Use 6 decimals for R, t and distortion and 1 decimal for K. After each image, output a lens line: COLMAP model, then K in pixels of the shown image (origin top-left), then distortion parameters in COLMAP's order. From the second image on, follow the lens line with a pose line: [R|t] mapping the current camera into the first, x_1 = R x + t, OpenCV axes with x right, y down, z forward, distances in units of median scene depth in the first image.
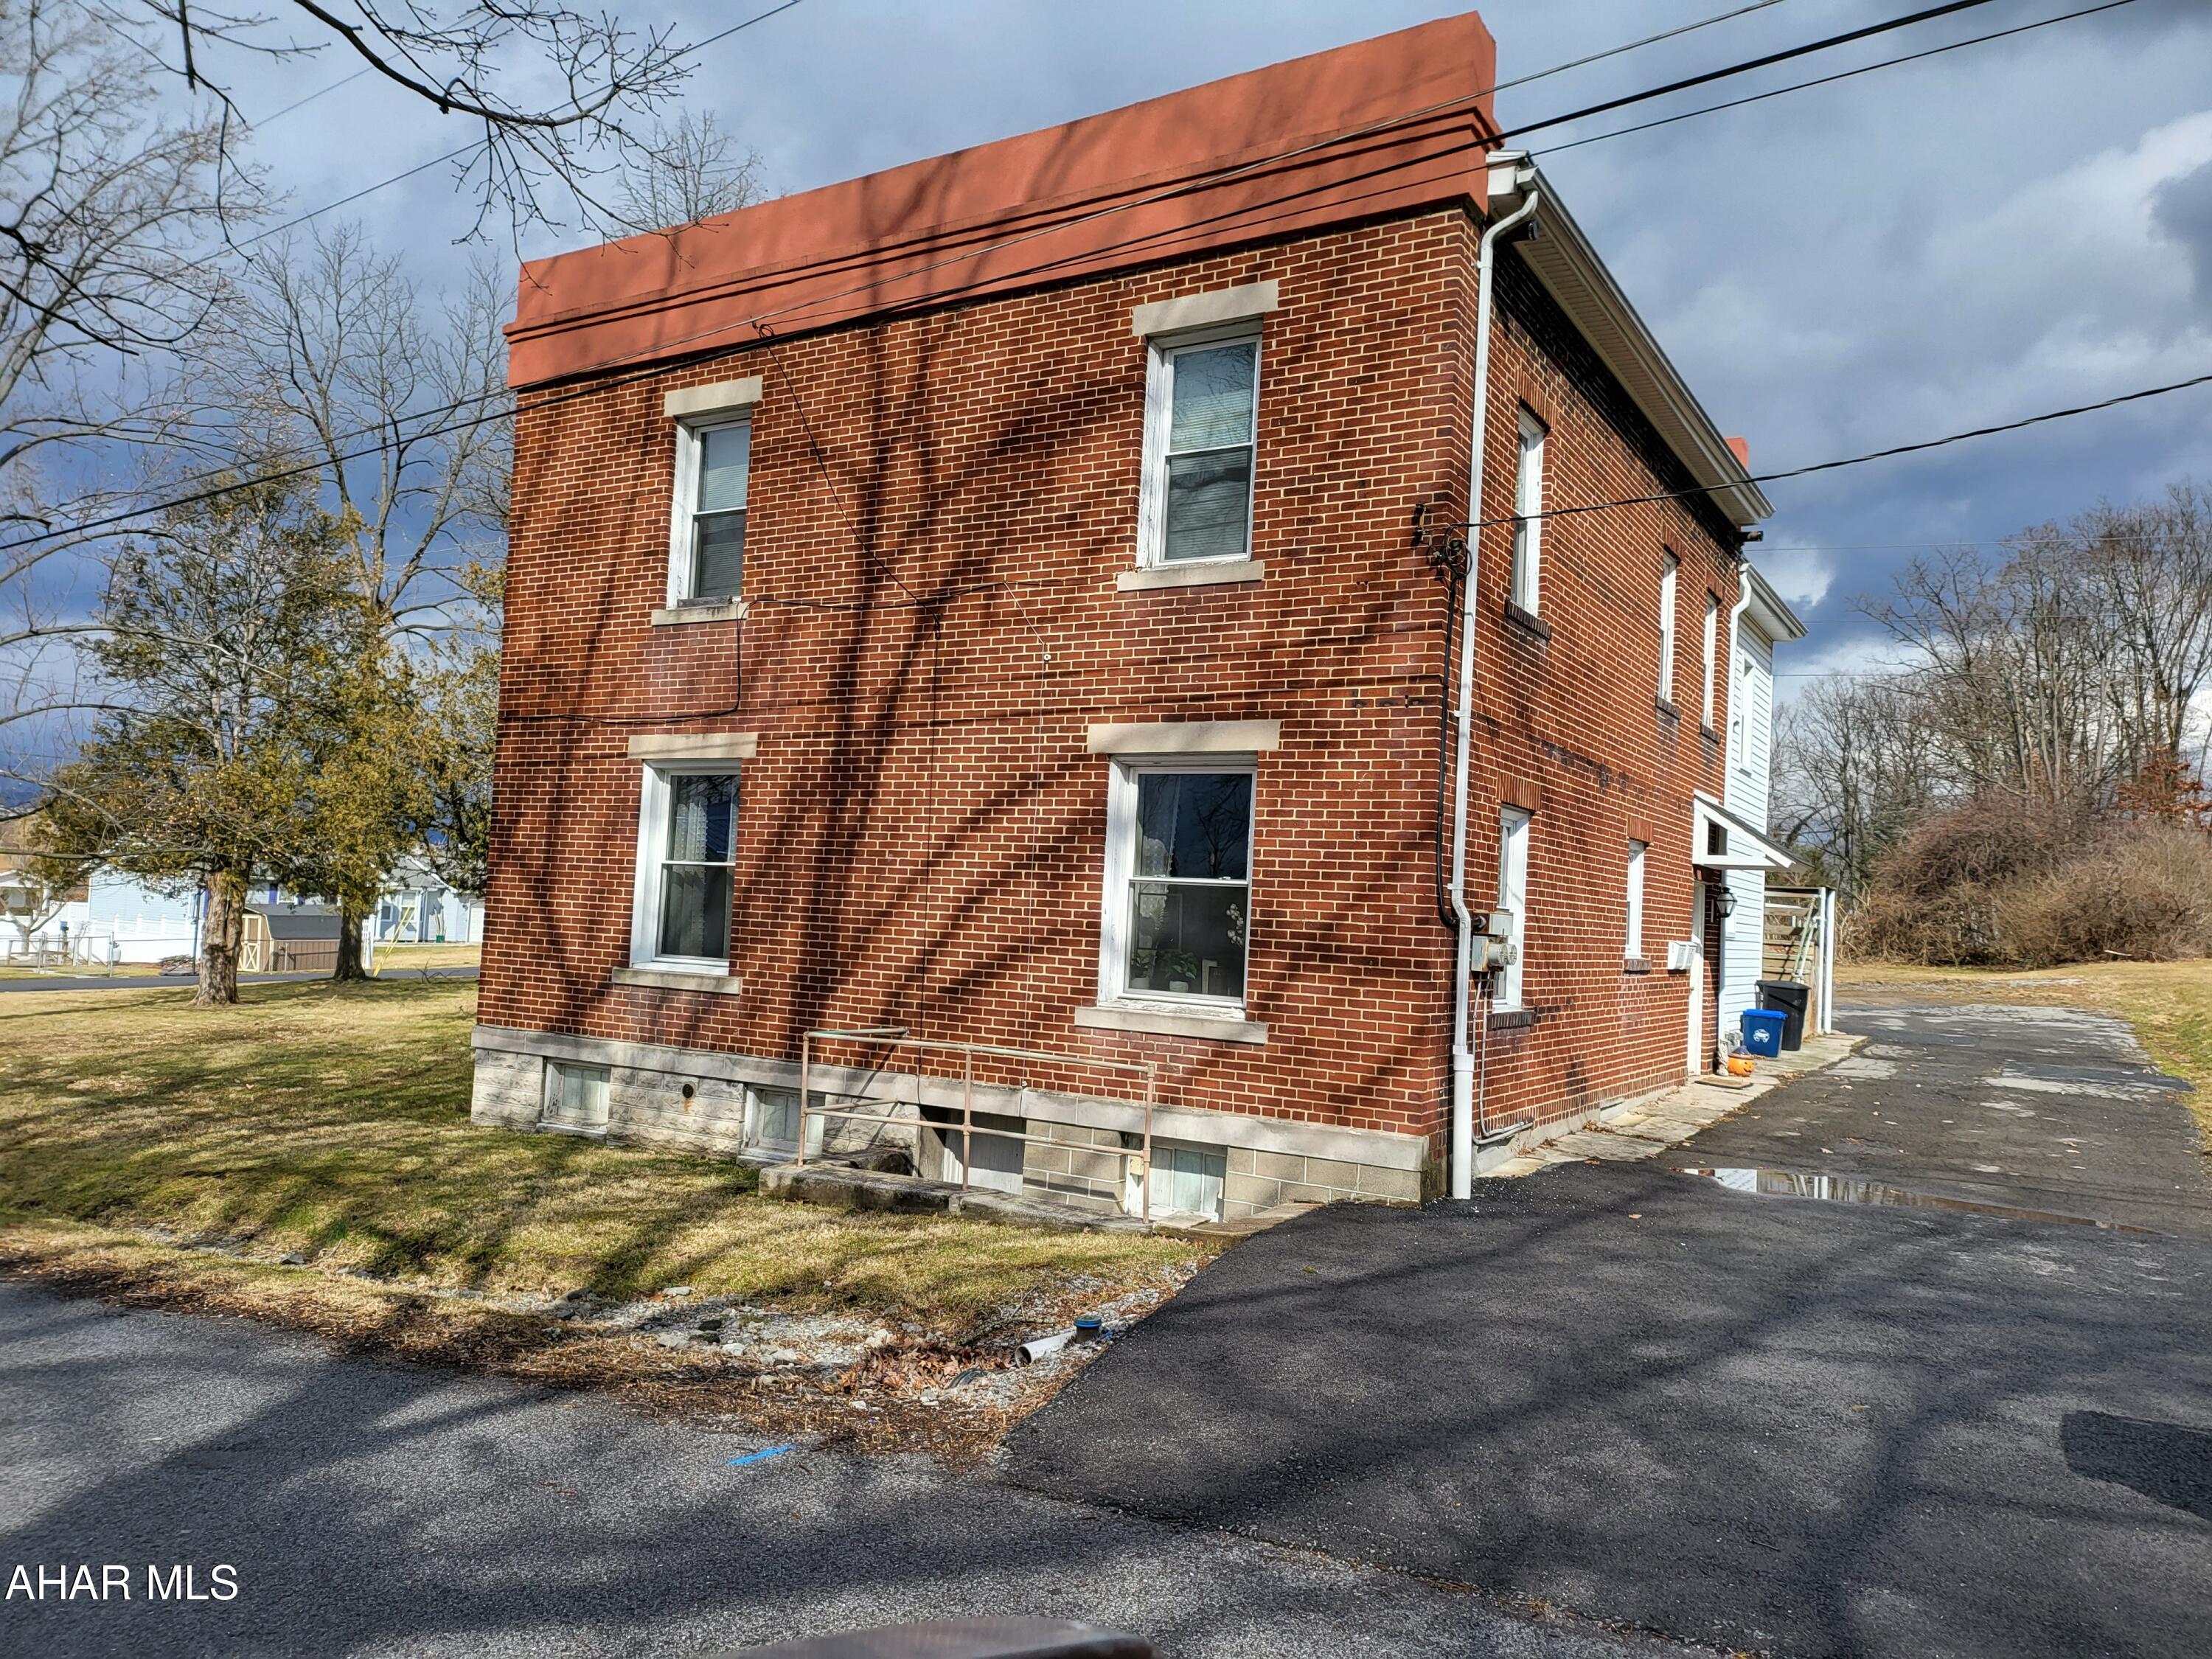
lens RADIAL K [[1567.4, 0, 1109.0], [0, 1567.4, 826.5], [0, 0, 1]] dist [0.064146, -0.063998]
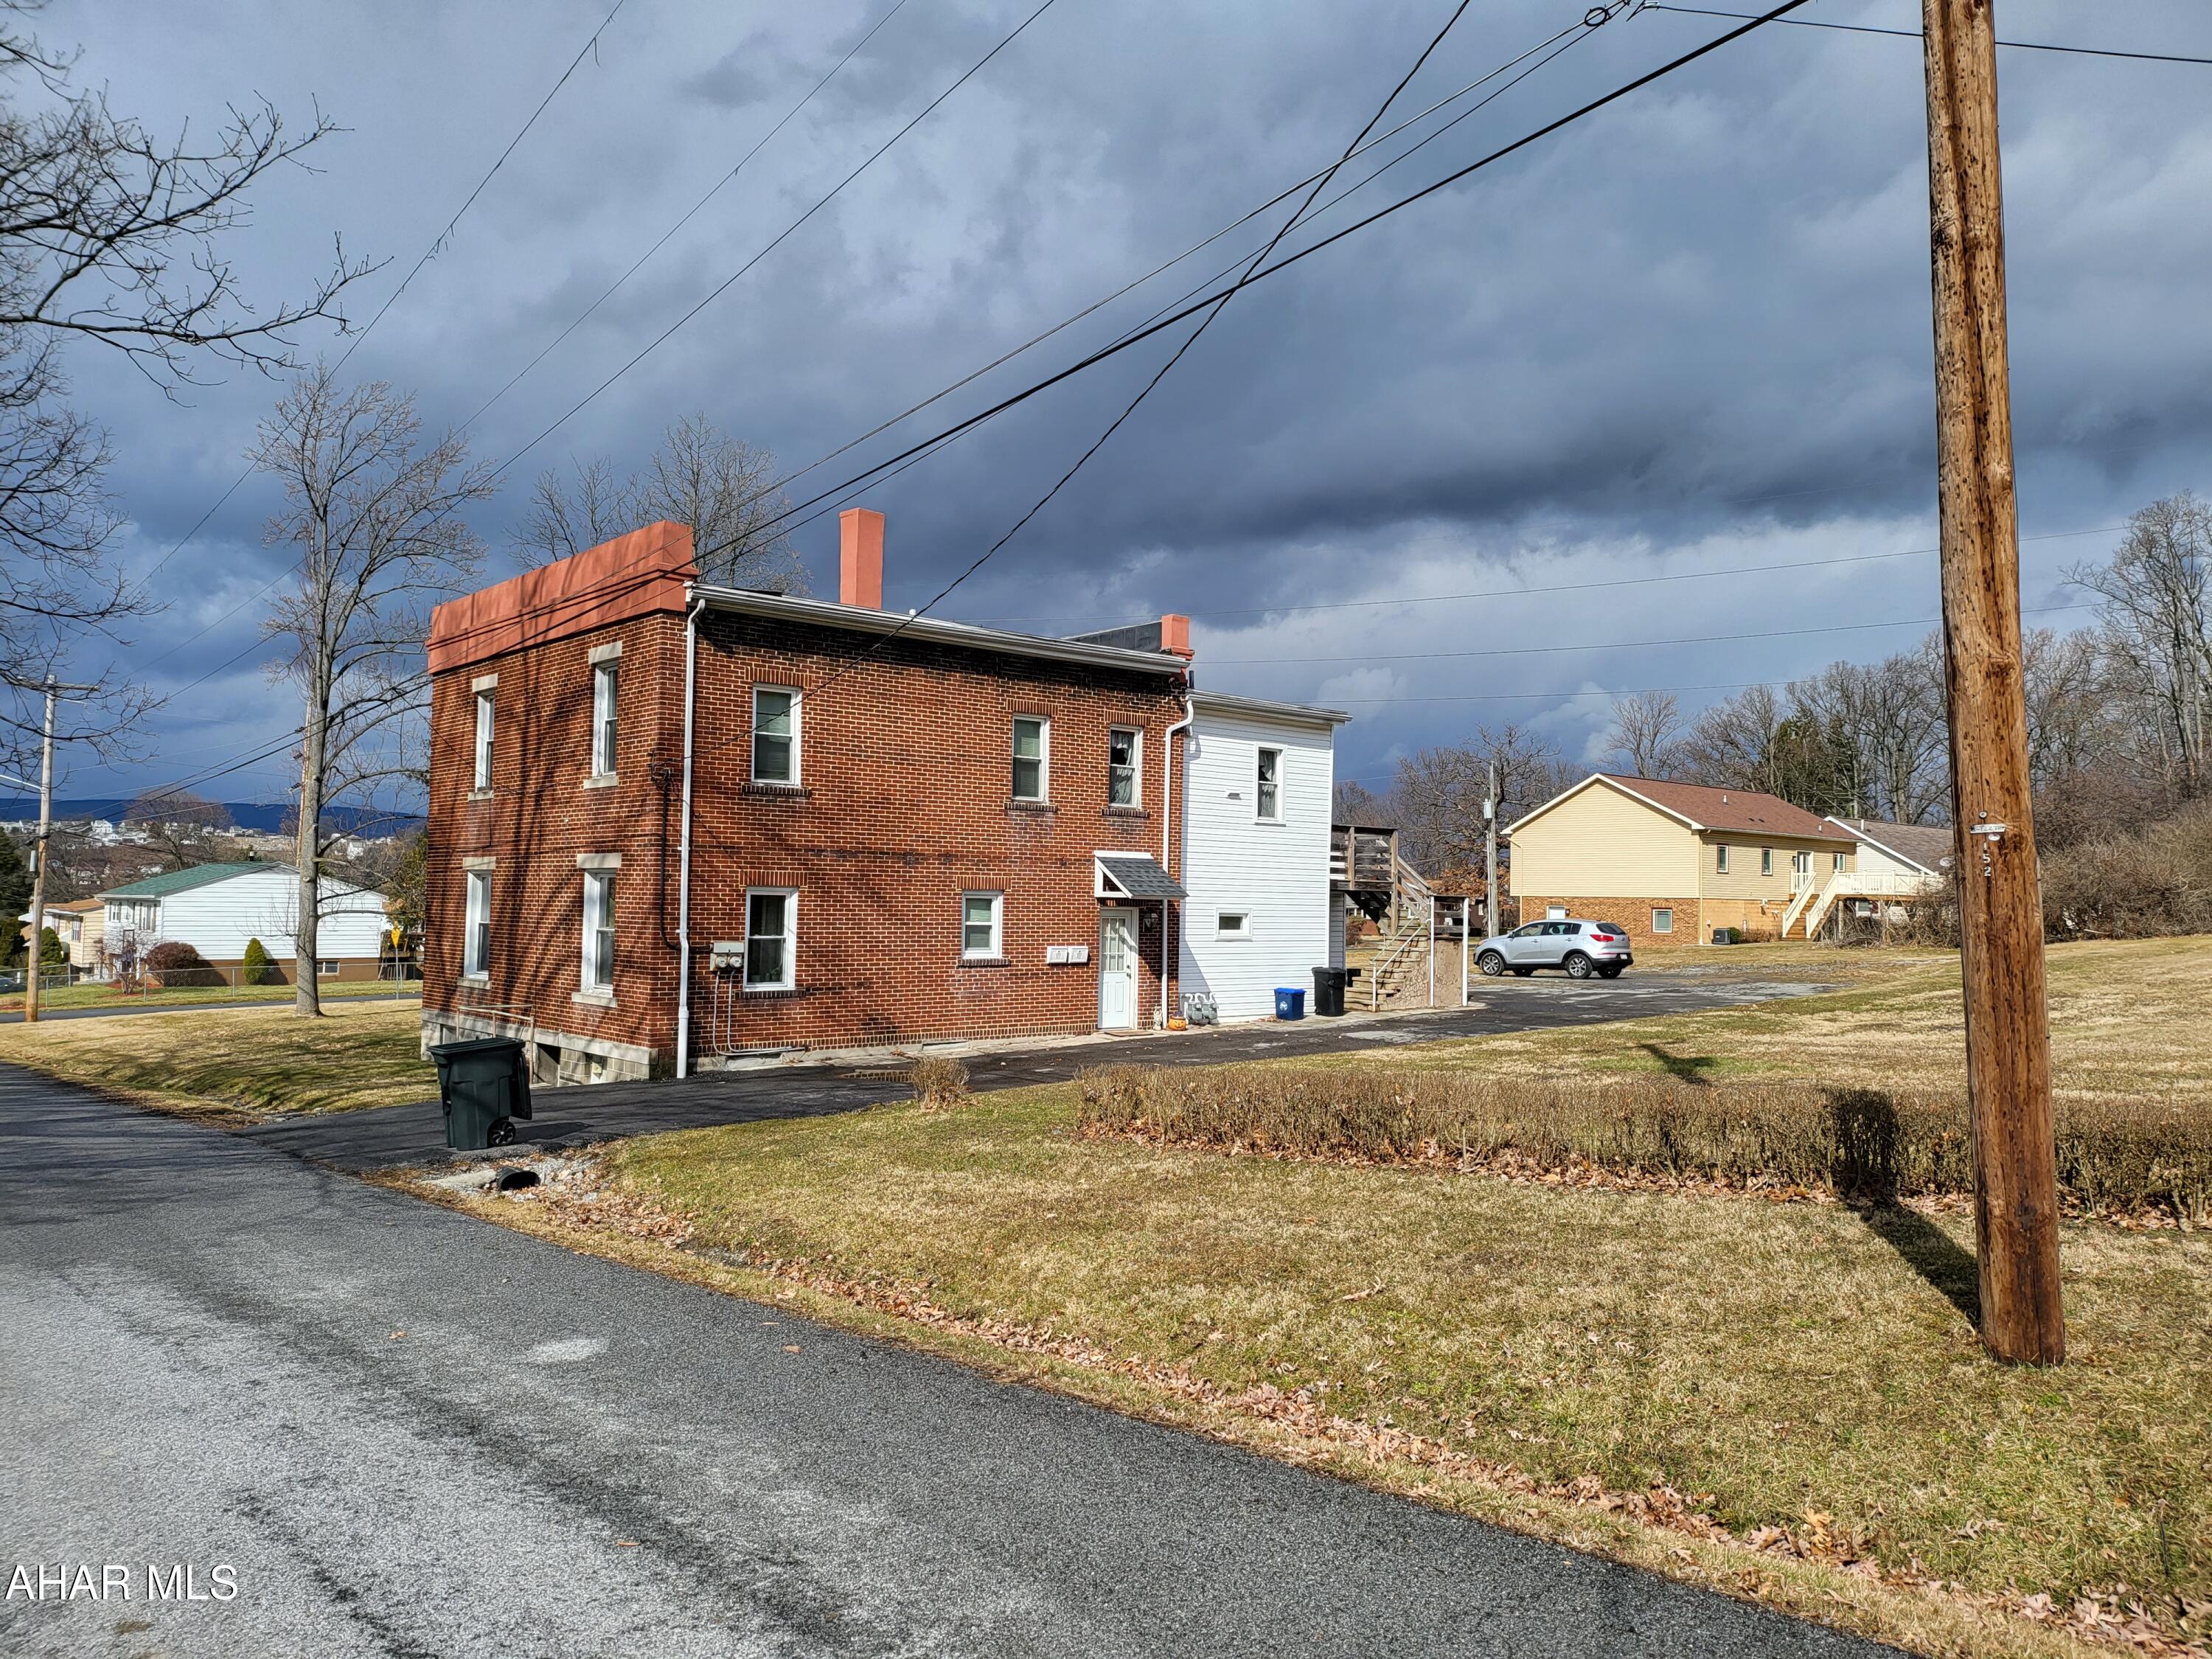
lens RADIAL K [[1567.4, 0, 1109.0], [0, 1567.4, 826.5], [0, 0, 1]] dist [0.064146, -0.063998]
pose [[0.951364, -0.048432, -0.304237, 1.210411], [0.048286, 0.998801, -0.008008, -0.048571], [0.304260, -0.007072, 0.952563, -0.710345]]
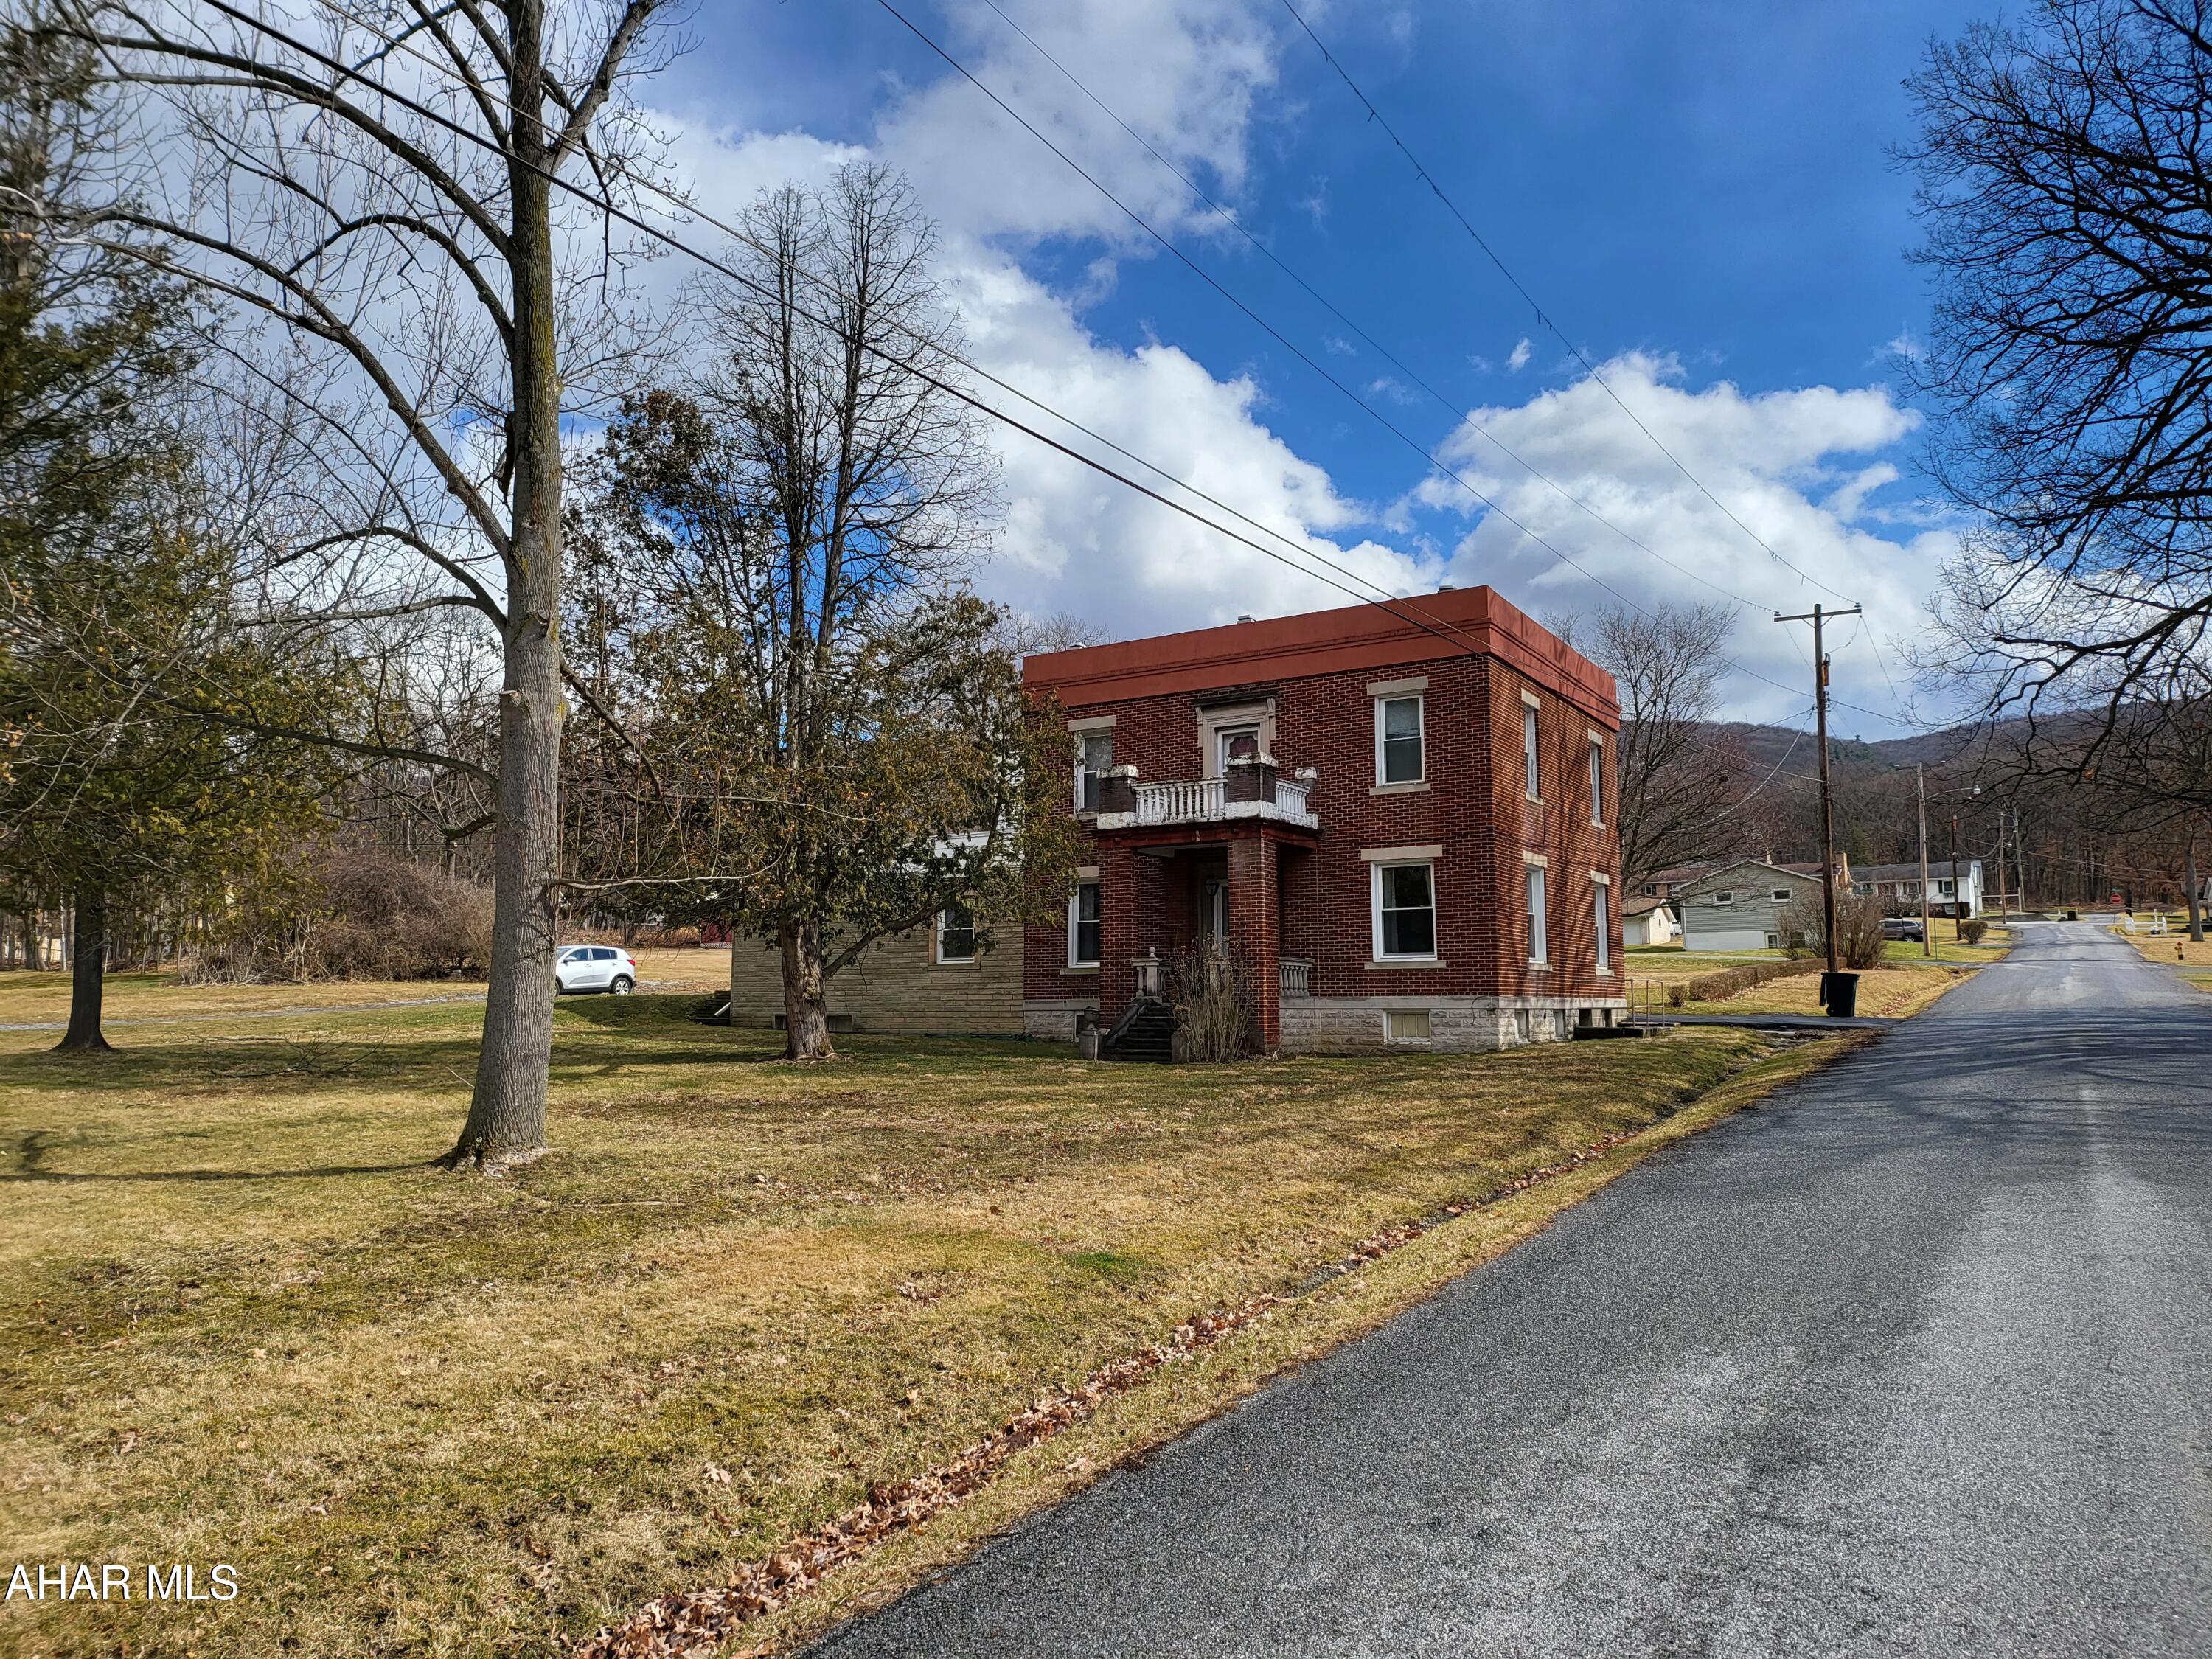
lens RADIAL K [[1567.4, 0, 1109.0], [0, 1567.4, 826.5], [0, 0, 1]] dist [0.064146, -0.063998]
pose [[0.021601, 0.067030, 0.997517, -2.784854], [-0.050214, 0.996563, -0.065879, 0.087972], [-0.998505, -0.048666, 0.024893, 1.731915]]
